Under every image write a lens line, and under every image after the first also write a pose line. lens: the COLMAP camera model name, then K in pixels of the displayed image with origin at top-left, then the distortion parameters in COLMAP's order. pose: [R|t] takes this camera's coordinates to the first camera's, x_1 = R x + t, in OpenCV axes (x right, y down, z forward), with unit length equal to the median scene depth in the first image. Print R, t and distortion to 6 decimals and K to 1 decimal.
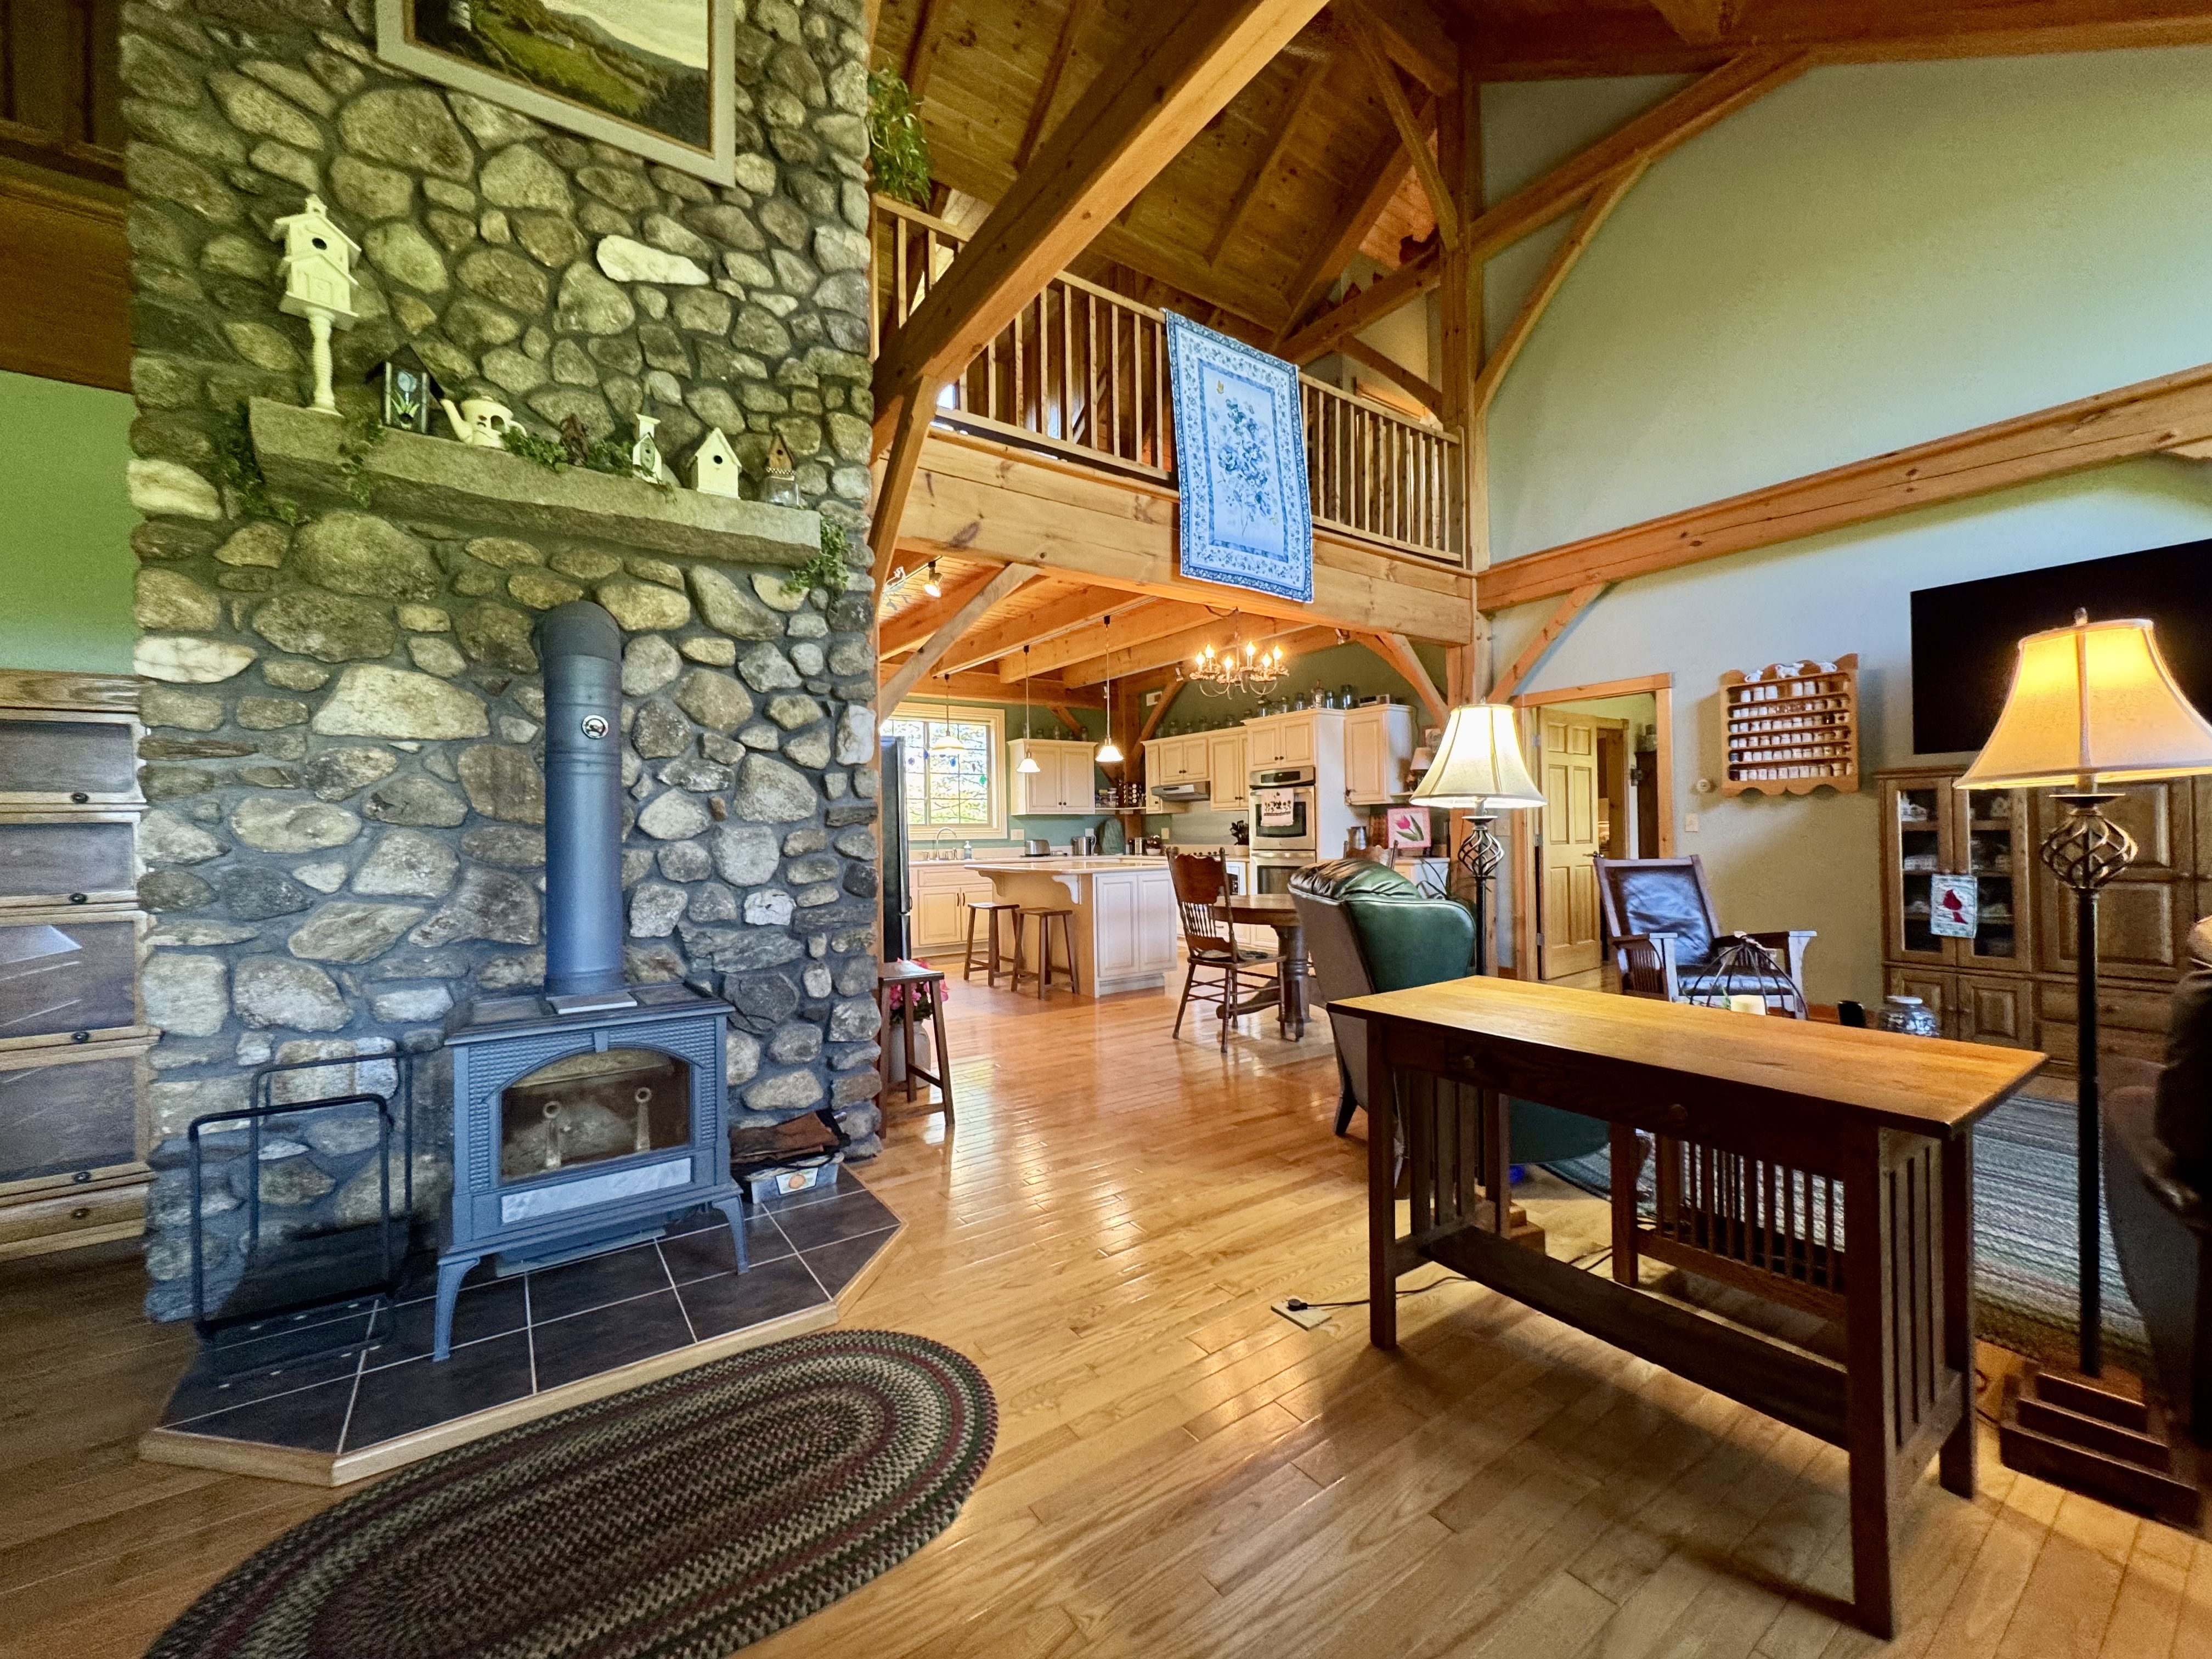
lens RADIAL K [[882.0, 0, 1104.8], [0, 882.0, 830.2], [0, 0, 1]] dist [-0.002398, 0.000518]
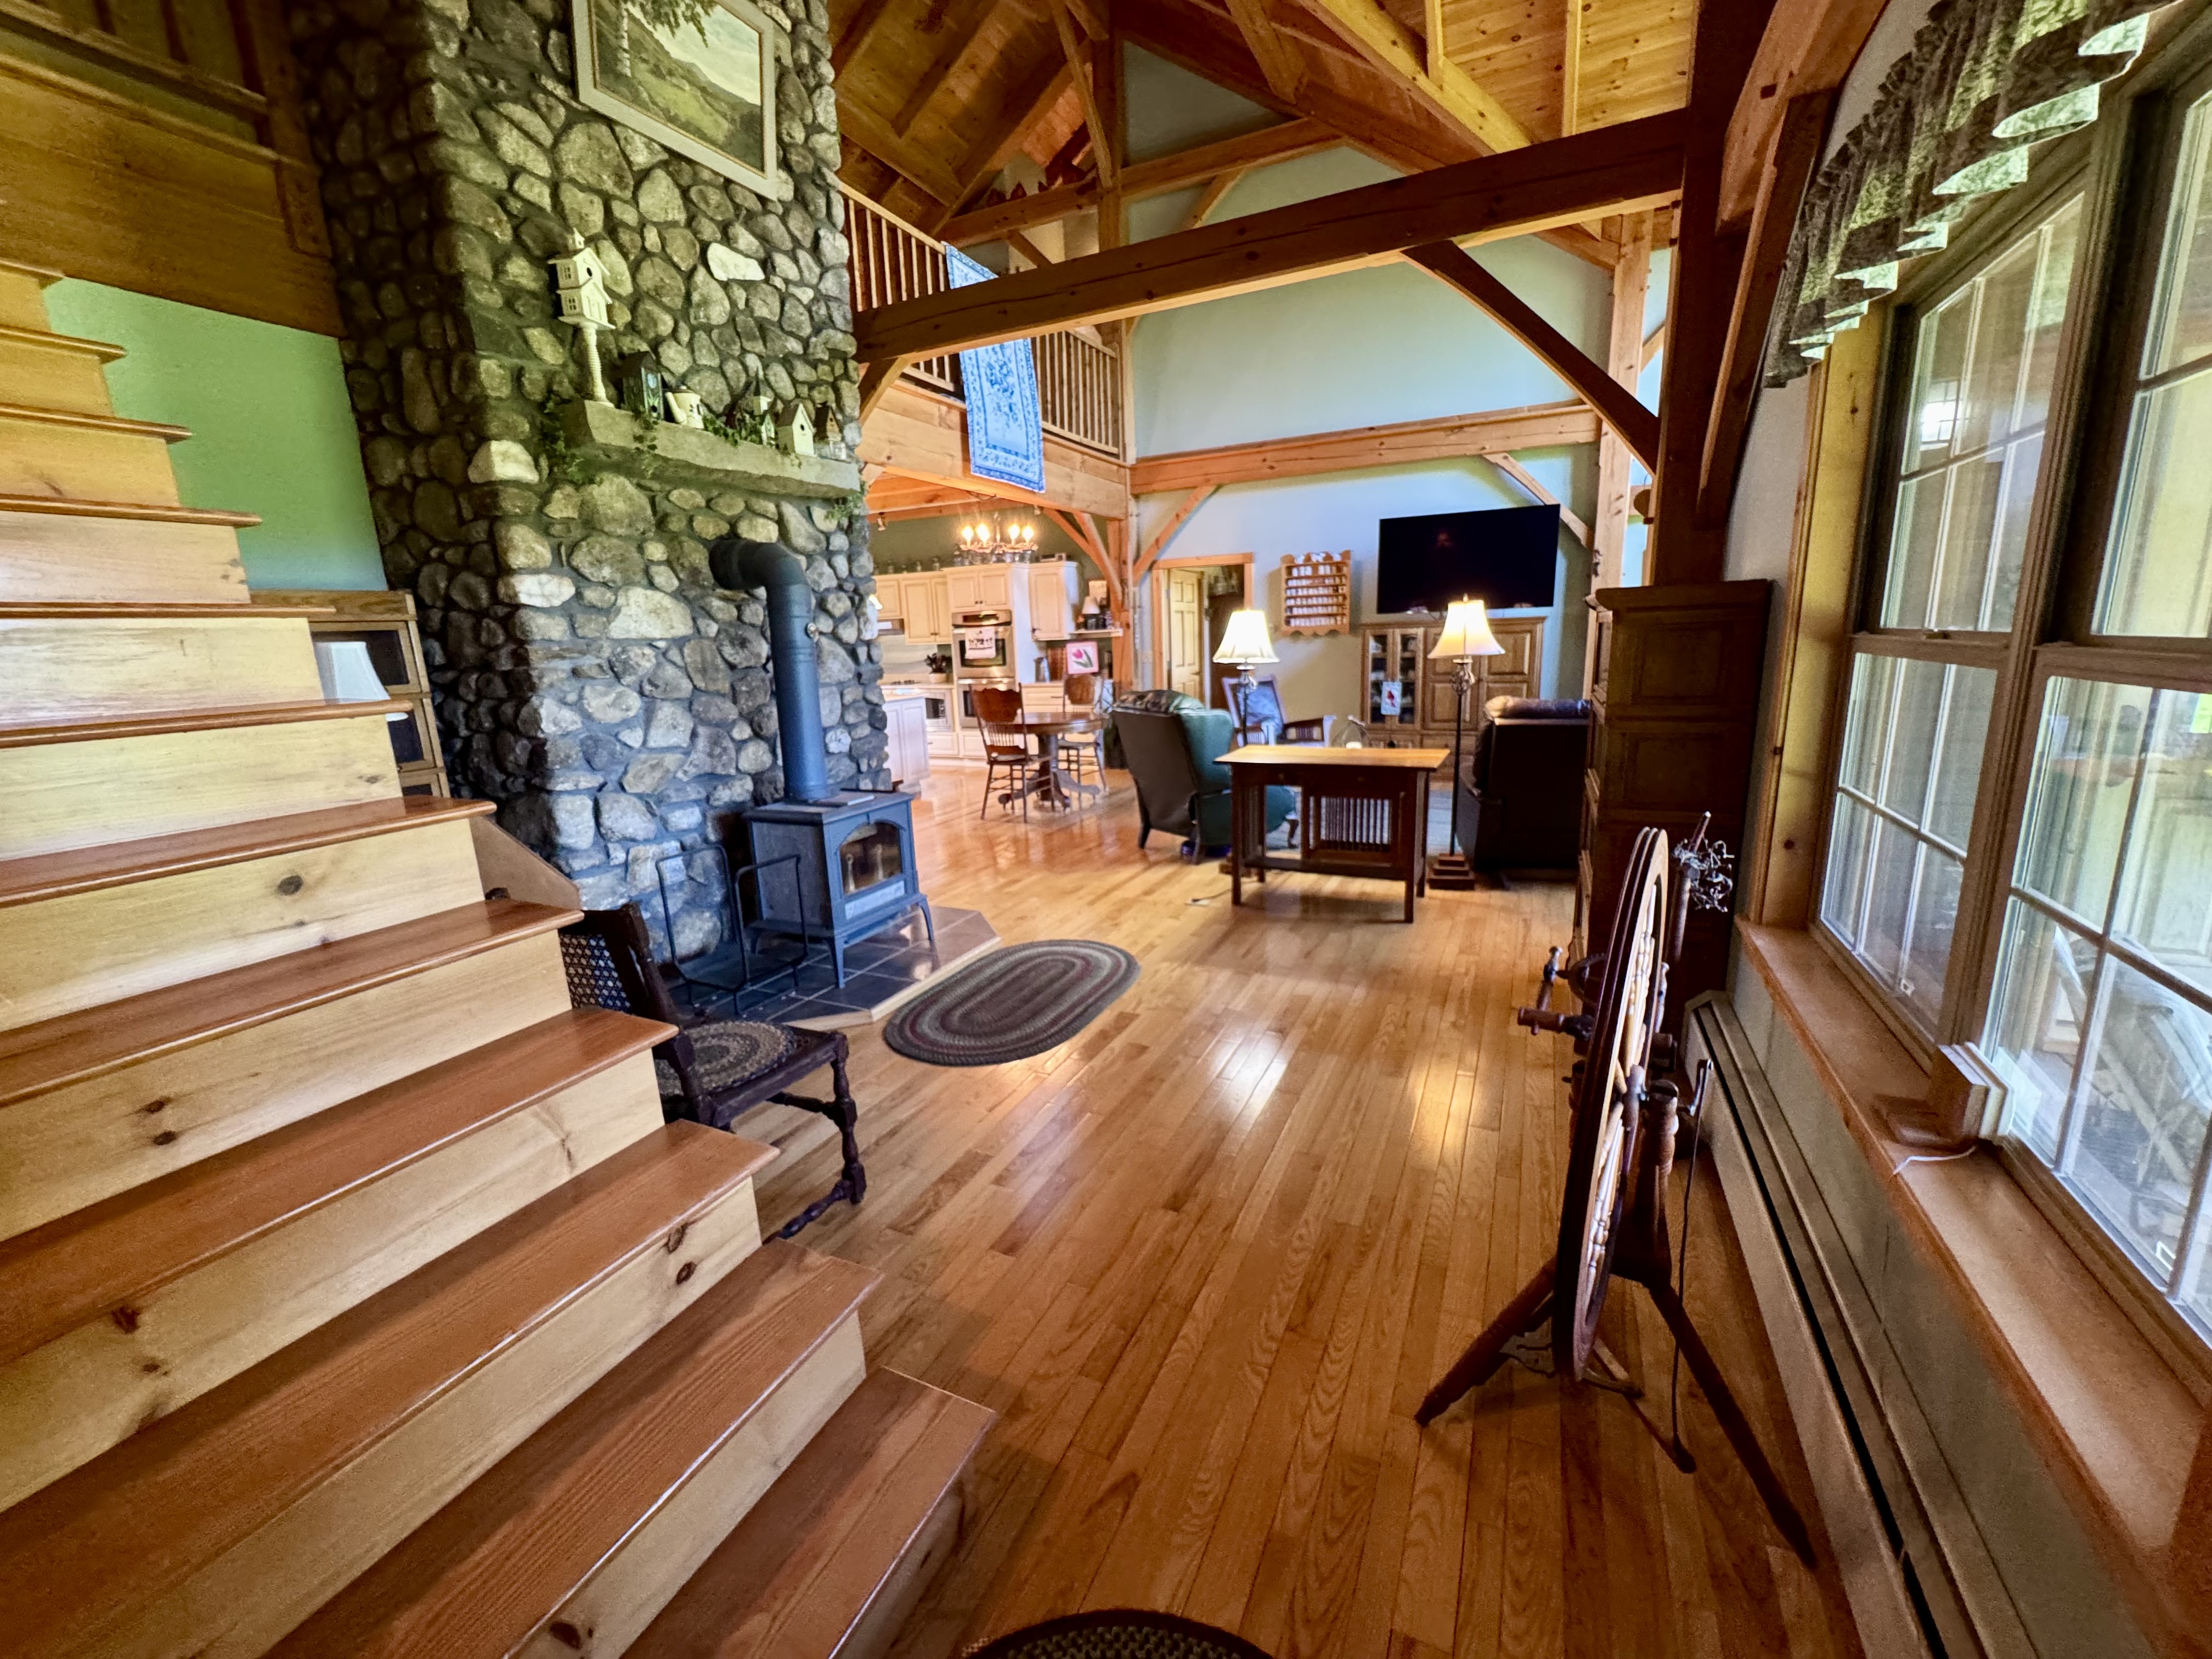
lens RADIAL K [[882.0, 0, 1111.1], [0, 882.0, 824.8], [0, 0, 1]] dist [-0.002398, 0.000518]
pose [[0.871261, -0.118338, 0.476341, -0.709212], [0.020331, 0.978368, 0.205871, -0.071858], [-0.490400, -0.169683, 0.854819, -0.530257]]
